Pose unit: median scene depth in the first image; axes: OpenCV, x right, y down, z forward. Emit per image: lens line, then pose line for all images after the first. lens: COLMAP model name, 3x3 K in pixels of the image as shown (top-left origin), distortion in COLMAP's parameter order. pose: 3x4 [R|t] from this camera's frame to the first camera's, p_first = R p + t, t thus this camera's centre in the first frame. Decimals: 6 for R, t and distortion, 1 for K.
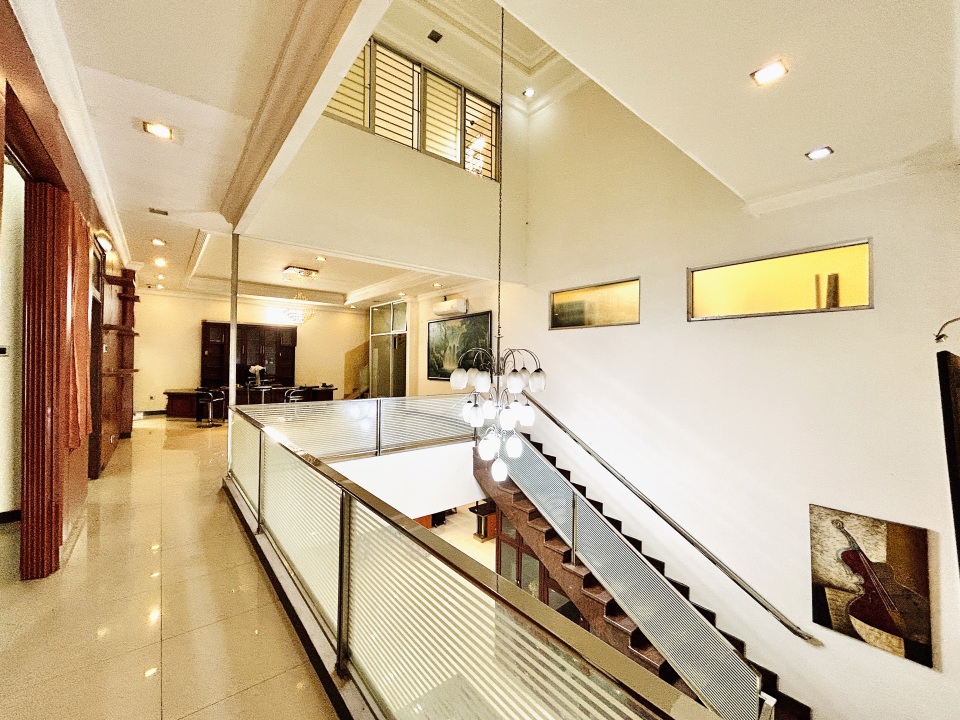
lens RADIAL K [[389.1, 0, 480.0], [0, 389.1, 360.0], [0, 0, 1]] dist [-0.000590, -0.000153]
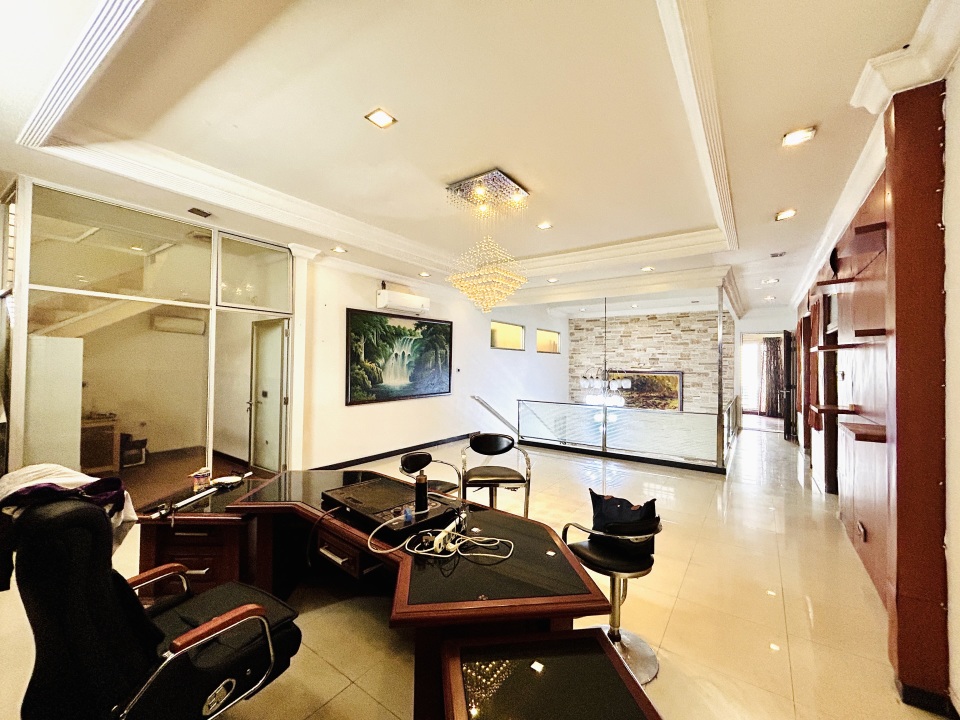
lens RADIAL K [[389.1, 0, 480.0], [0, 389.1, 360.0], [0, 0, 1]] dist [-0.000590, -0.000153]
pose [[-0.258463, 0.010135, 0.965968, -0.824937], [-0.004275, 0.999923, -0.011636, -0.015256], [-0.966012, -0.007137, -0.258399, 1.033752]]
